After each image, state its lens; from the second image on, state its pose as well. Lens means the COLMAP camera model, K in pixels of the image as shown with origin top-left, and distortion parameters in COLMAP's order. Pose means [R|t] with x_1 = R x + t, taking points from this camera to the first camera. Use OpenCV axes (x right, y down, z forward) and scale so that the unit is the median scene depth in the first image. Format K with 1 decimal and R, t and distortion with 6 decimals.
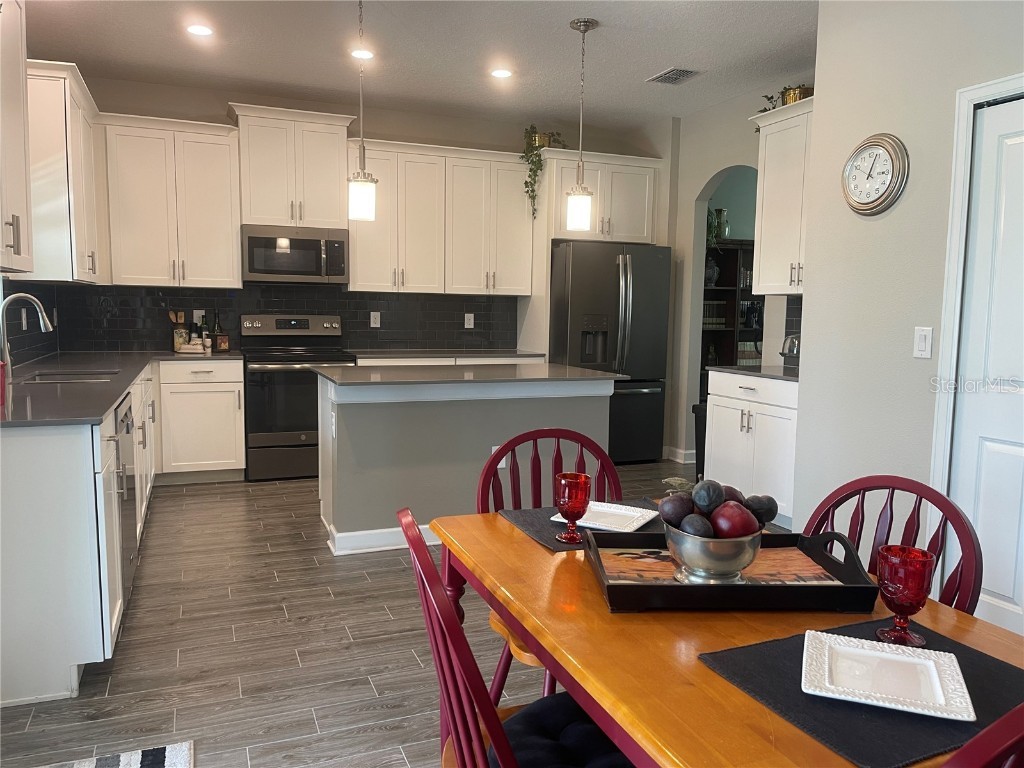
lens RADIAL K [[773.3, 0, 508.5], [0, 773.3, 390.9], [0, 0, 1]] dist [0.070073, -0.087901]
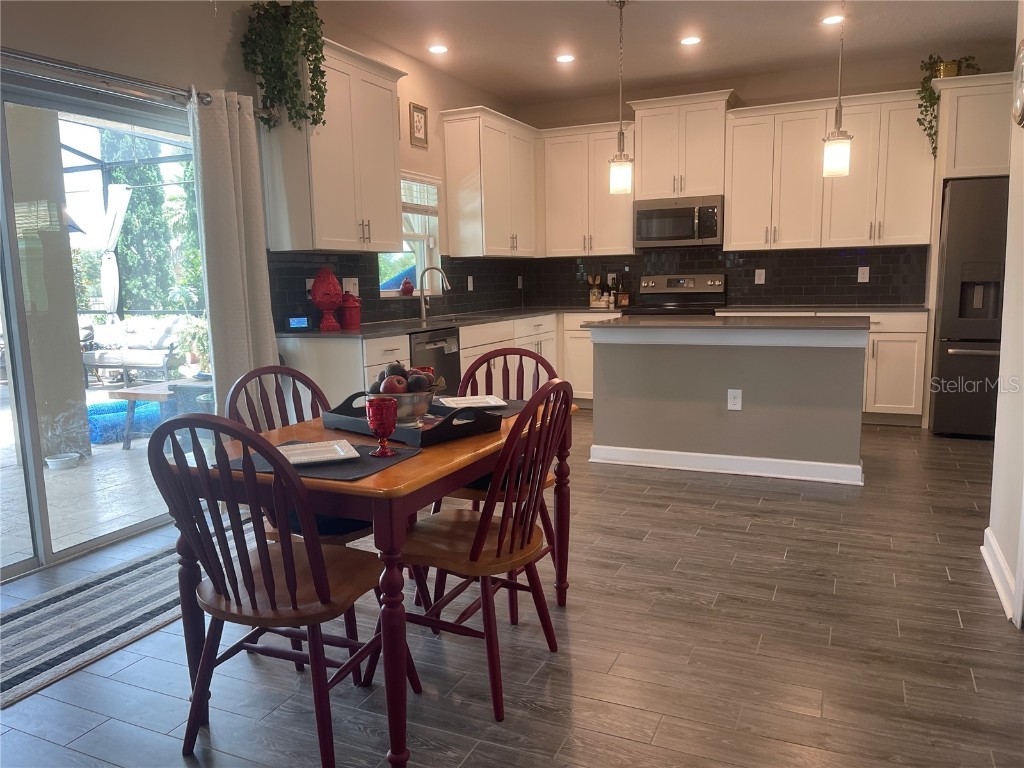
lens RADIAL K [[773.3, 0, 506.2], [0, 773.3, 389.6], [0, 0, 1]] dist [0.070073, -0.087901]
pose [[0.695784, 0.075379, -0.714284, 0.409789], [-0.046391, 0.997118, 0.060037, 0.016120], [0.716751, -0.008637, 0.697276, 0.008537]]
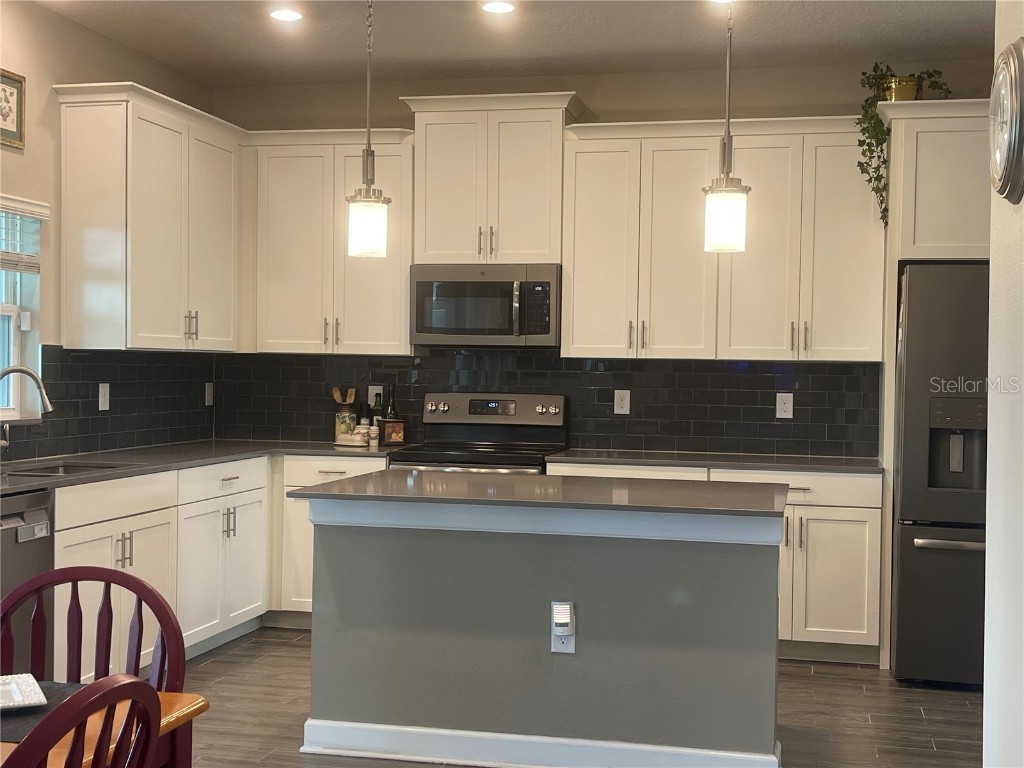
lens RADIAL K [[1305.1, 0, 515.4], [0, 1305.1, 401.9], [0, 0, 1]] dist [0.060189, 0.000000]
pose [[0.828720, 0.013707, -0.559495, 0.393108], [-0.063541, 0.995540, -0.069726, -0.015185], [0.556044, 0.093334, 0.825896, 0.096199]]
